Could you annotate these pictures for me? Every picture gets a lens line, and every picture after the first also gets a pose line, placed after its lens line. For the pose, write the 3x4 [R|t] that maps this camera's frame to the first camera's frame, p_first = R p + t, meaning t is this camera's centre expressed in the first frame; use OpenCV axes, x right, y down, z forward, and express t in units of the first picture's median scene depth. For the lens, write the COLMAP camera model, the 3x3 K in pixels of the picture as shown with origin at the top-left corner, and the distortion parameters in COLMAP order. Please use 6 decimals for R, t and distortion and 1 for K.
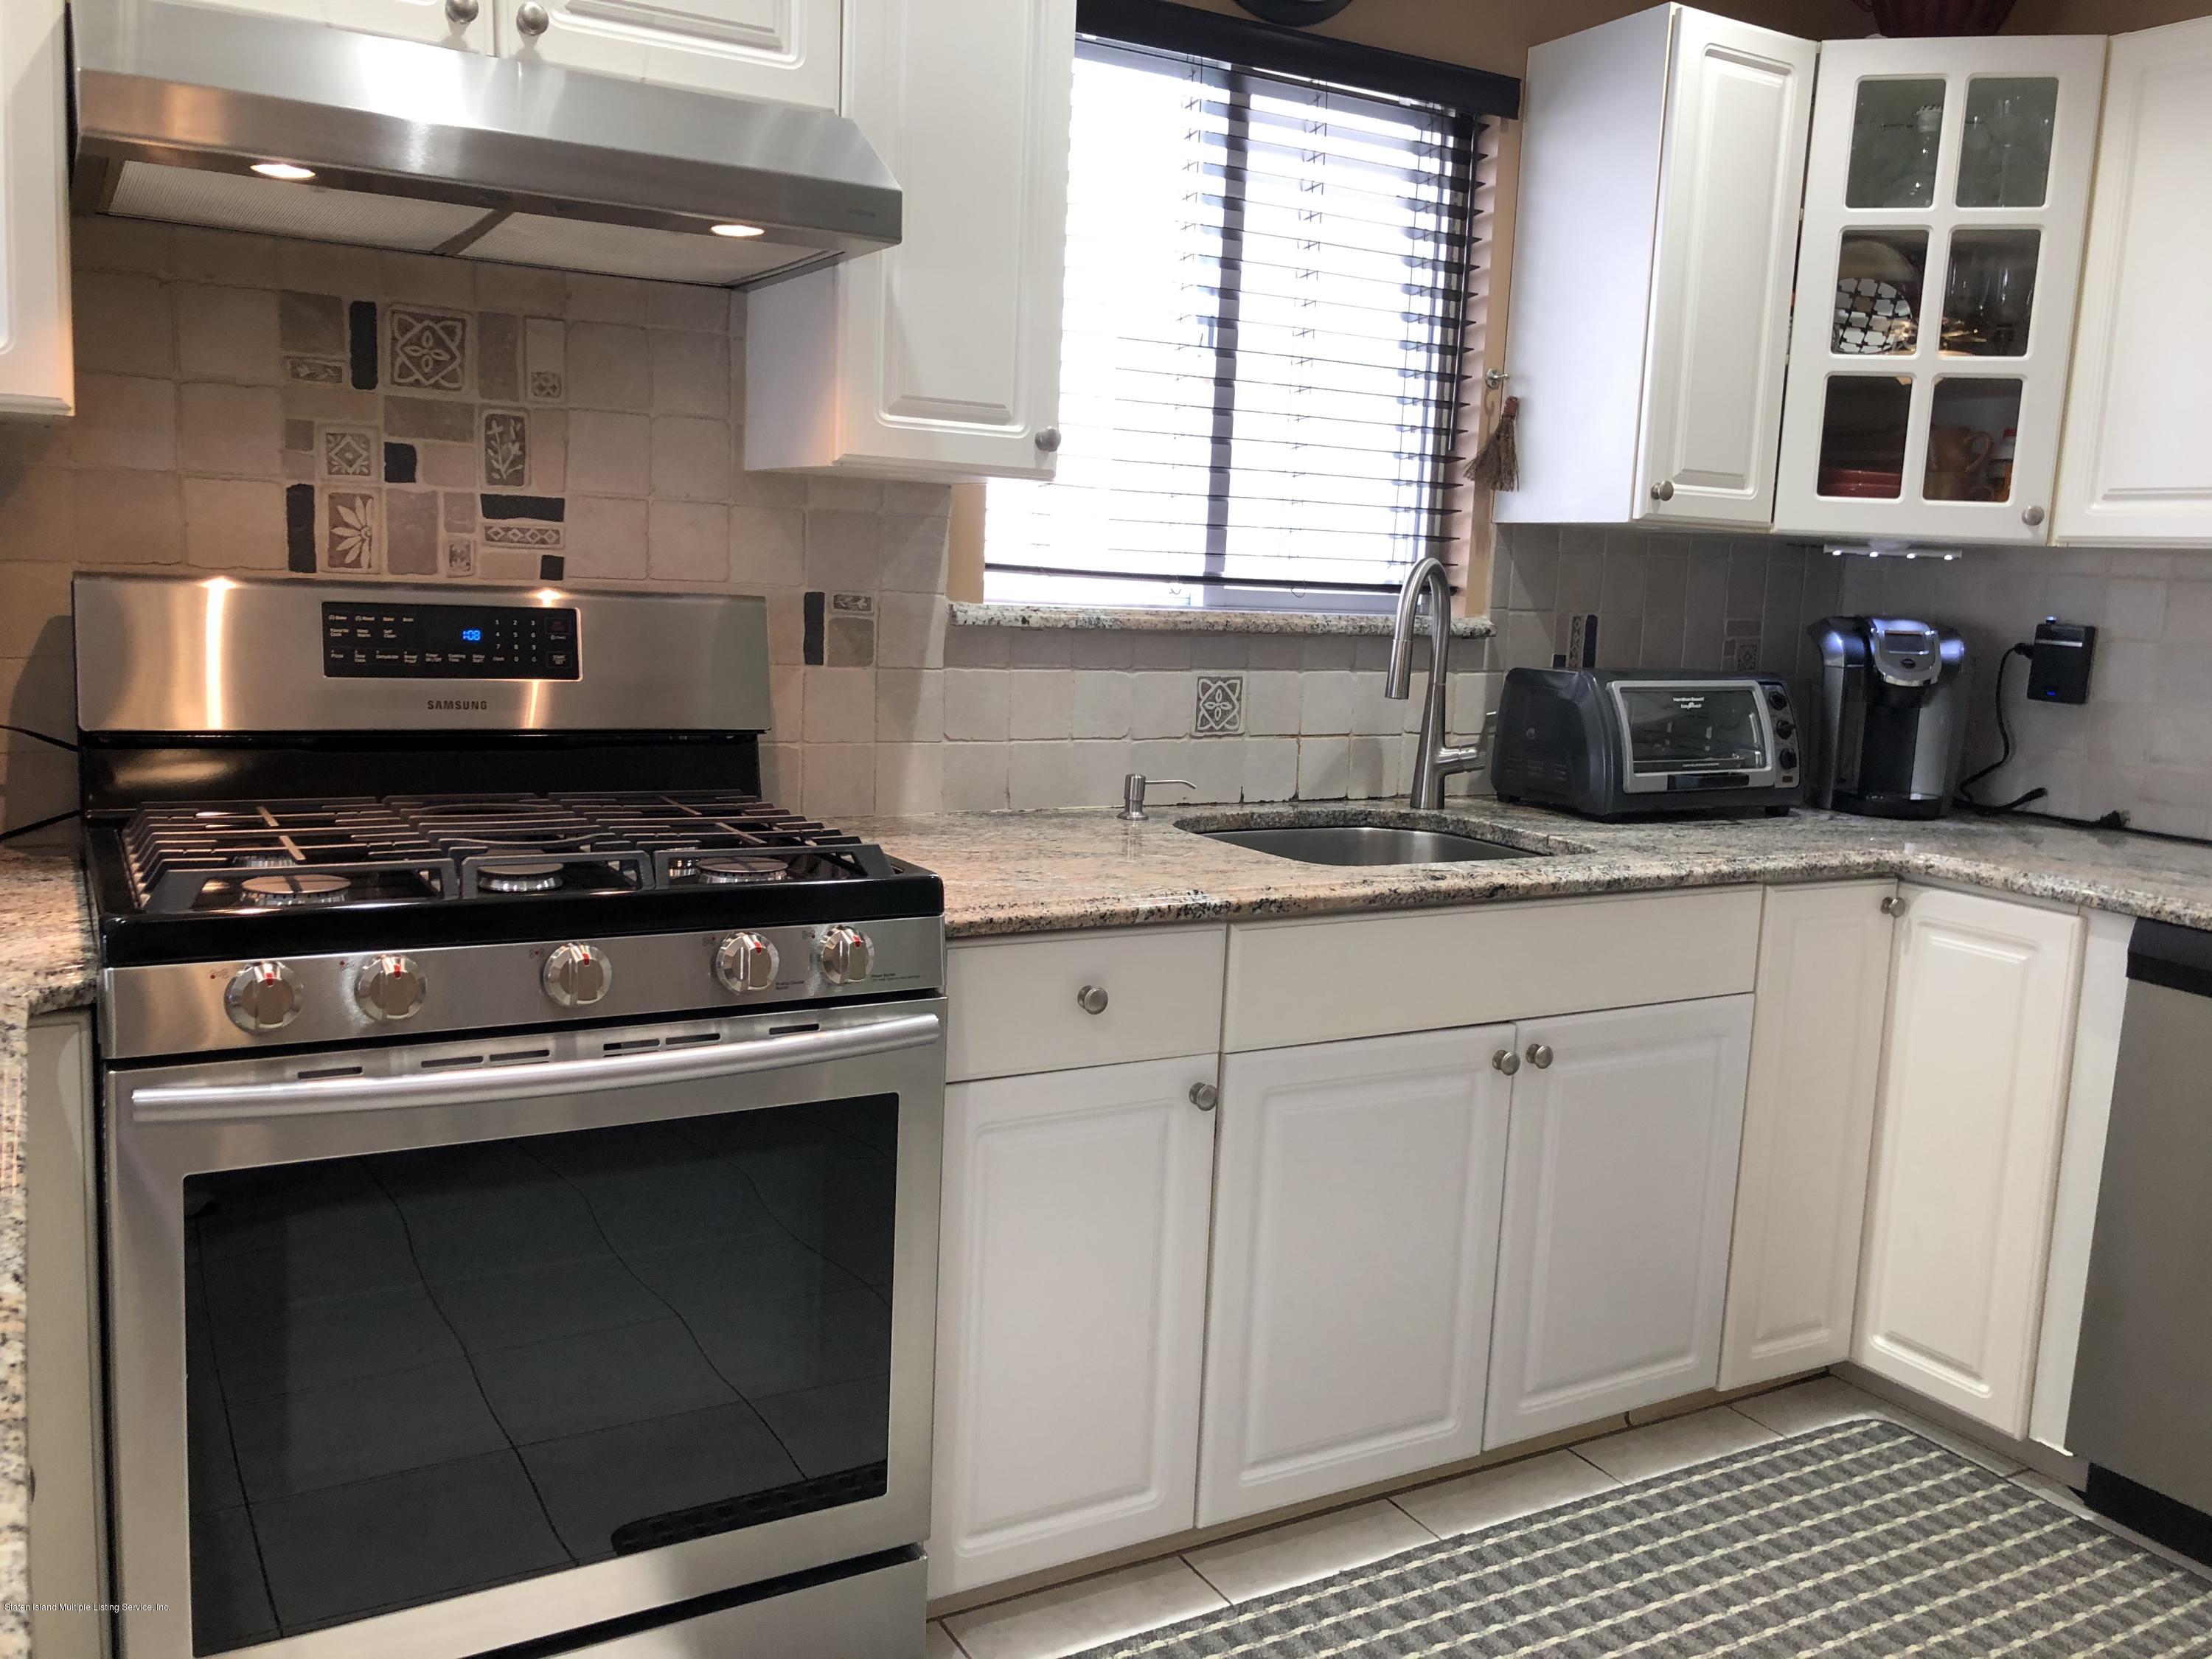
lens RADIAL K [[1796.5, 0, 1128.4], [0, 1796.5, 818.2], [0, 0, 1]] dist [0.073258, -0.119210]
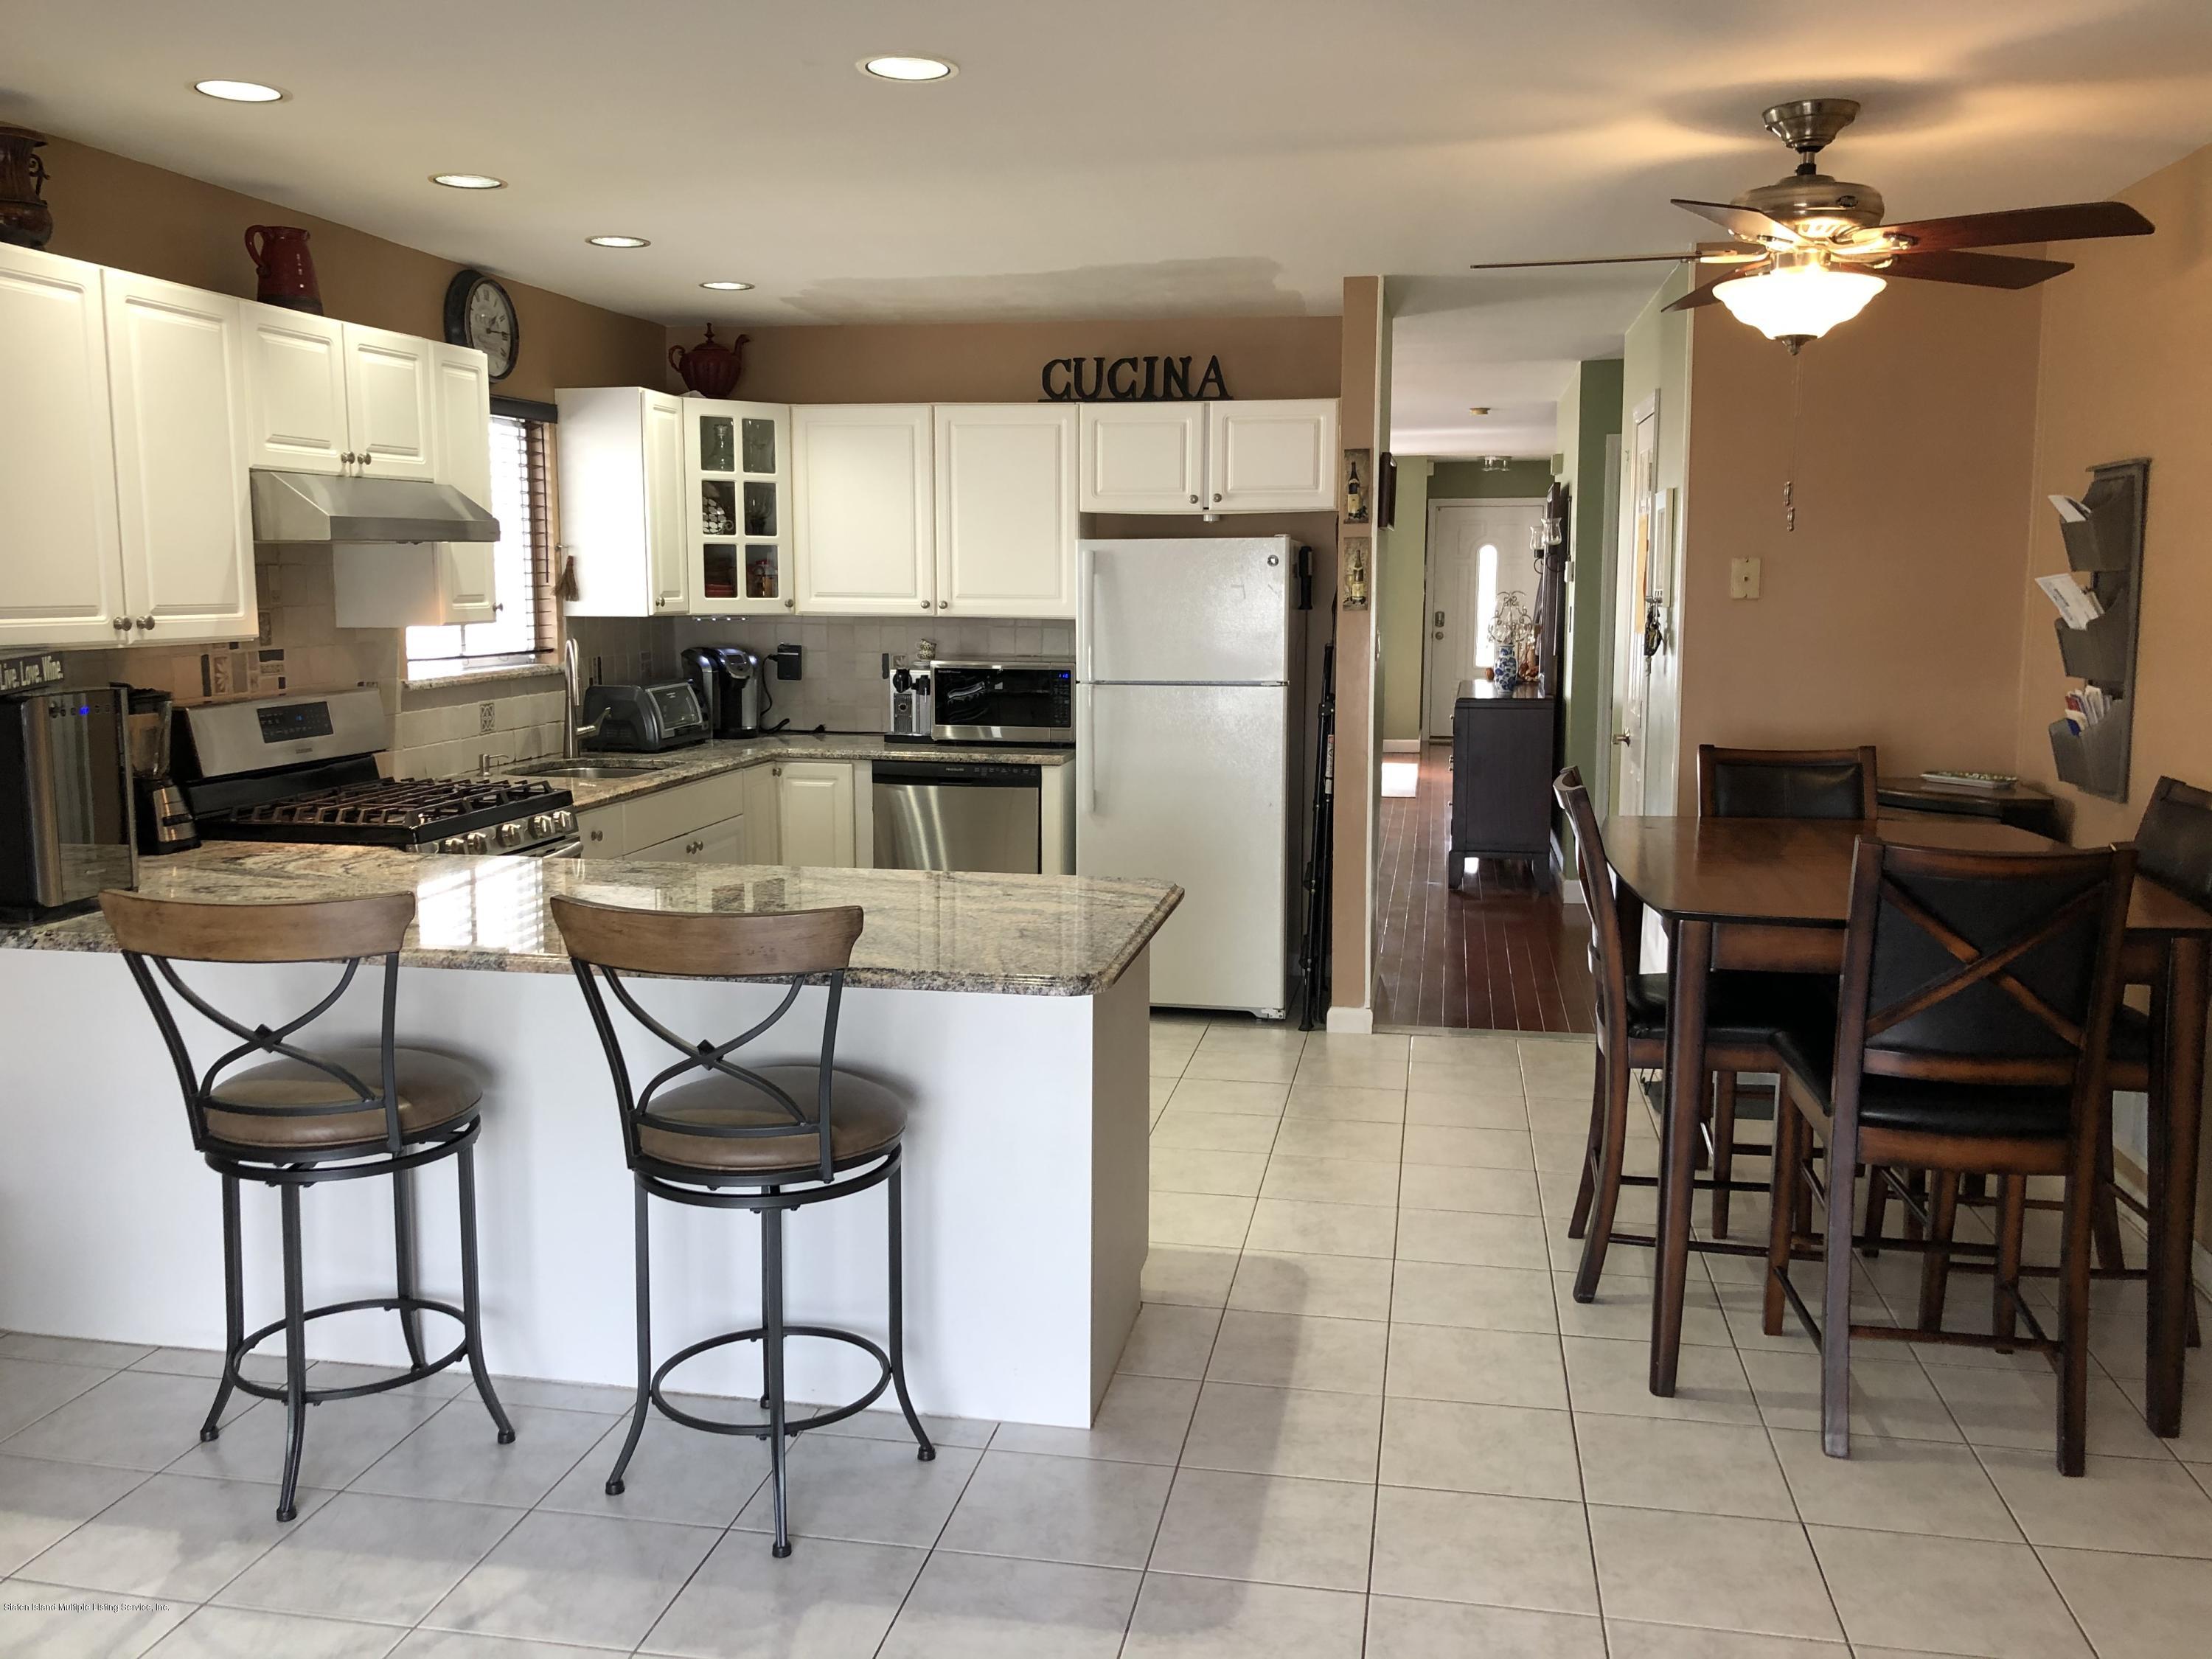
lens RADIAL K [[1815.7, 0, 1110.5], [0, 1815.7, 786.0], [0, 0, 1]] dist [0.048113, -0.099969]
pose [[0.652943, -0.132807, 0.745673, -1.092154], [0.134055, 0.989228, 0.058801, -0.015255], [-0.745449, 0.061568, 0.663713, -0.925244]]
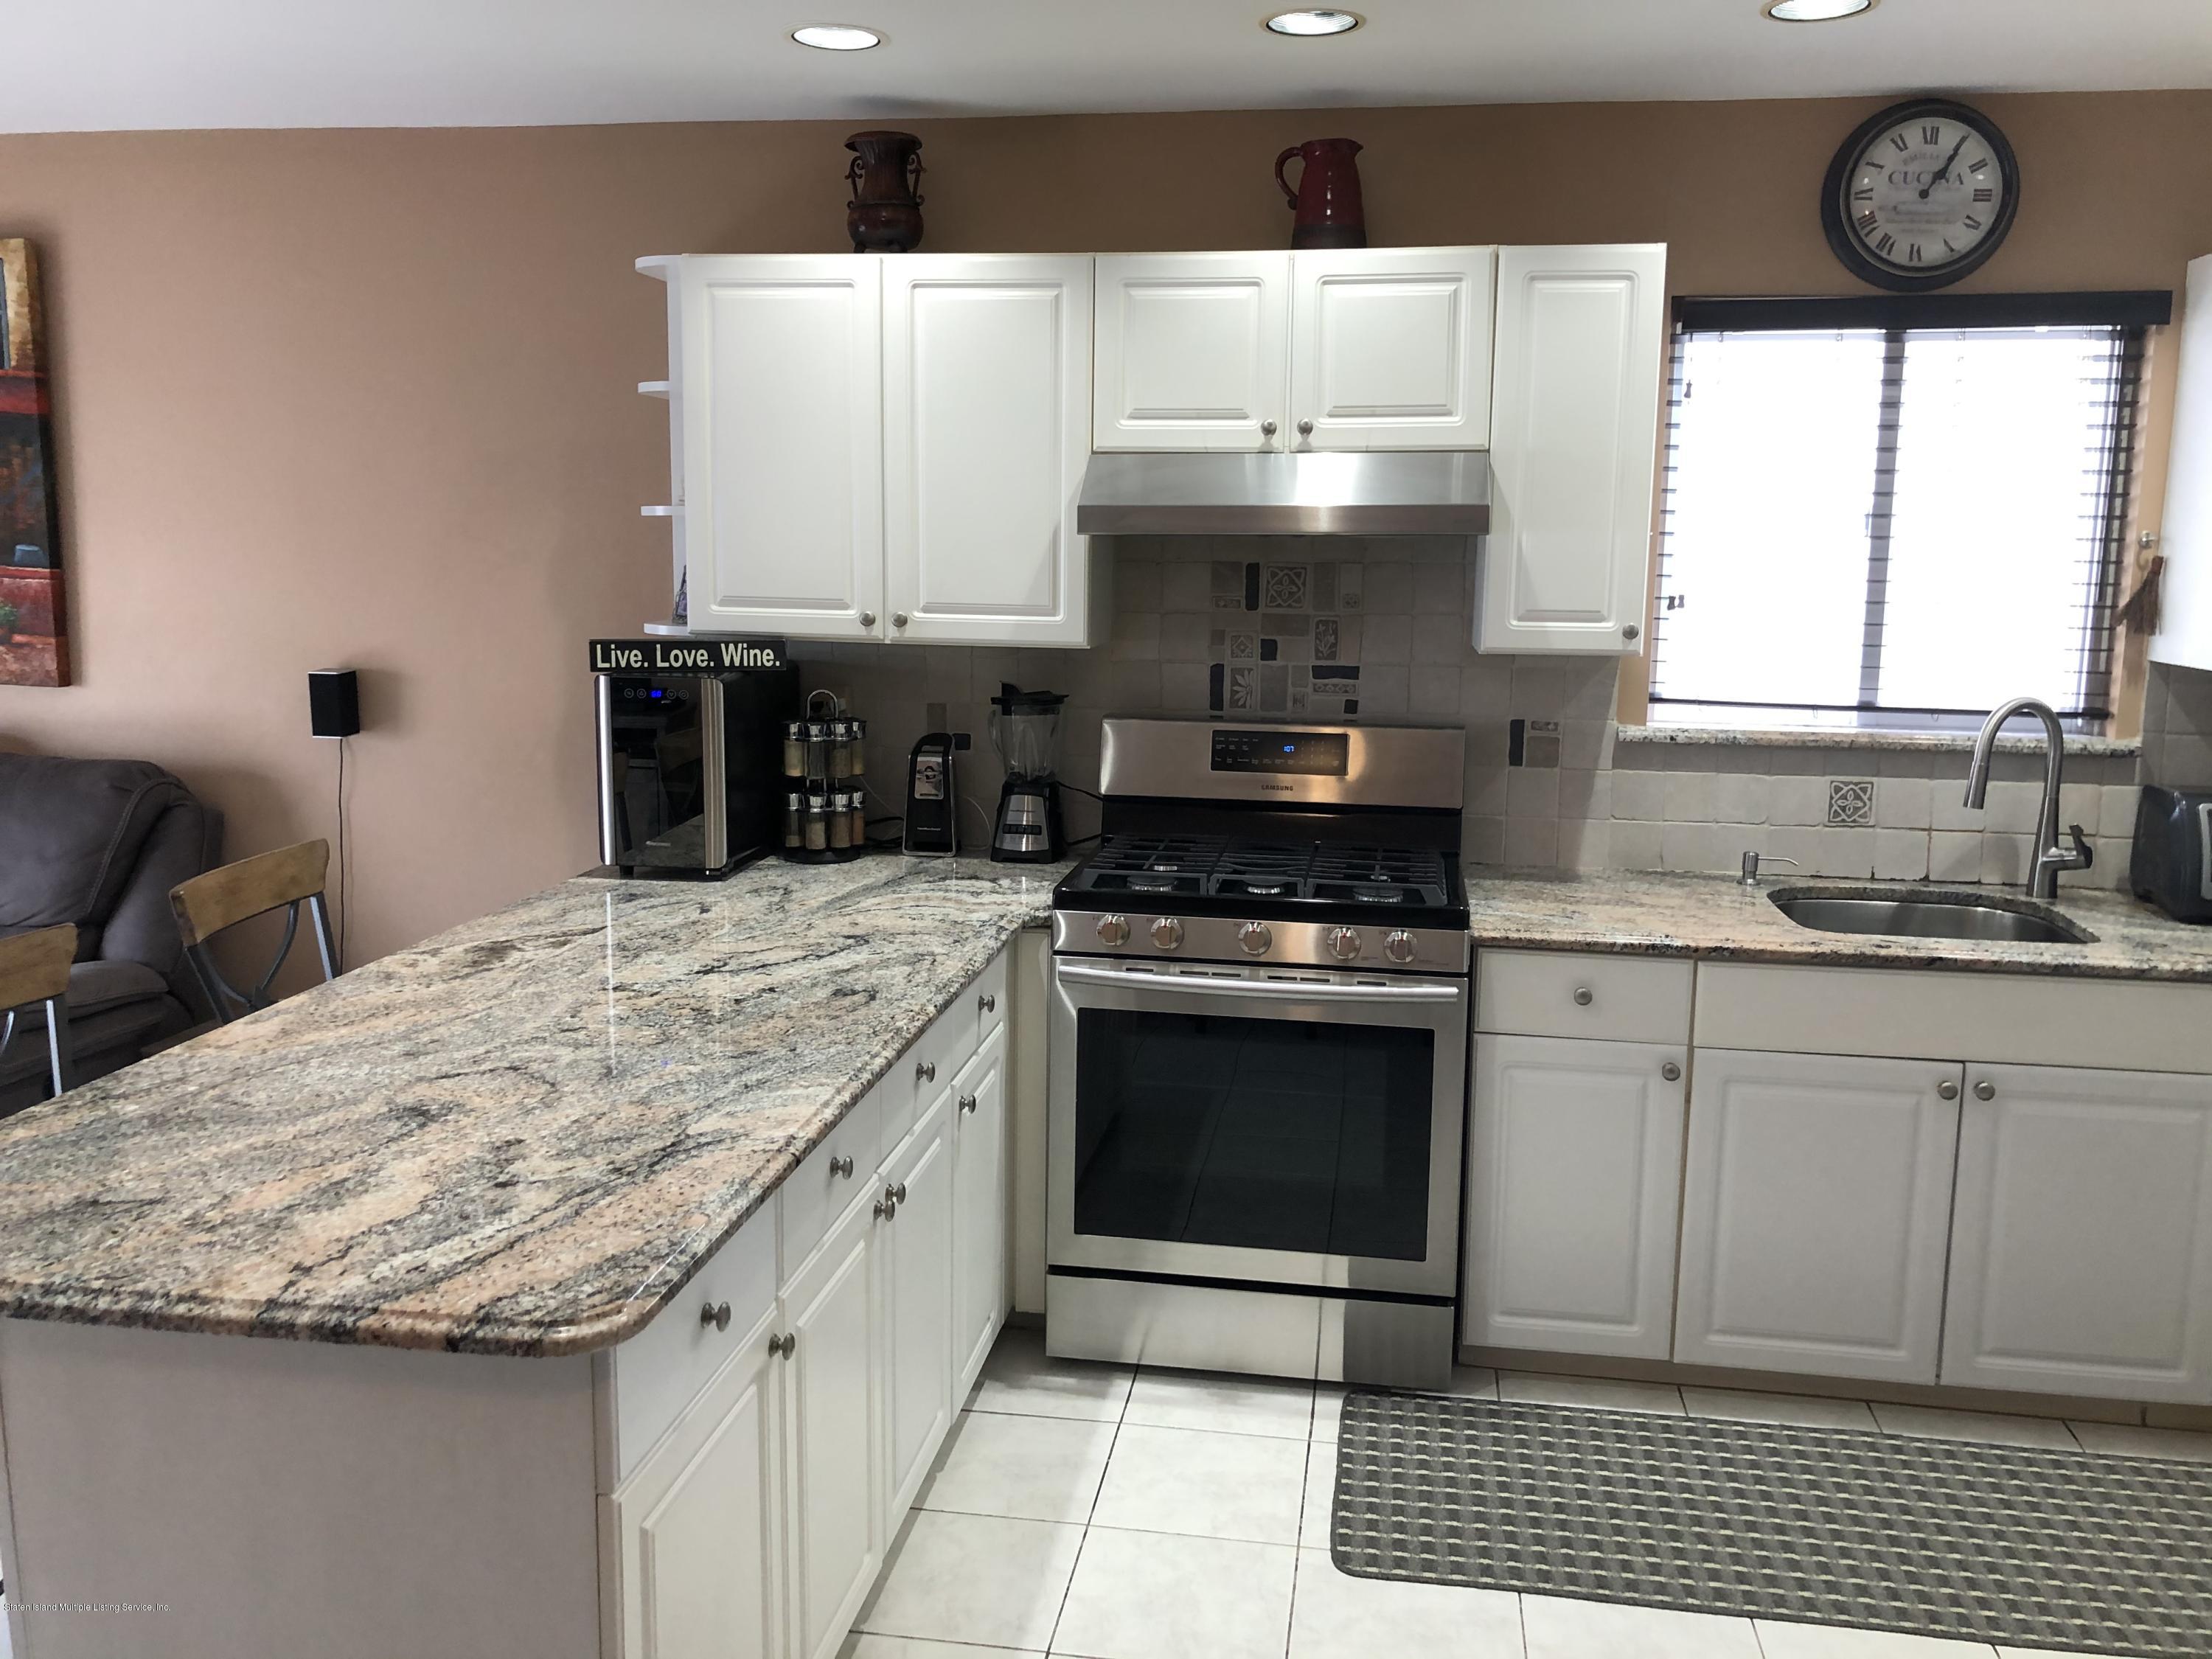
lens RADIAL K [[1781.5, 0, 1106.0], [0, 1781.5, 829.5], [0, 0, 1]] dist [0.001200, -0.003874]
pose [[0.768177, 0.070927, -0.636297, 0.497676], [-0.067628, 0.997274, 0.029520, -0.048903], [0.636656, 0.020355, 0.770879, -0.373568]]
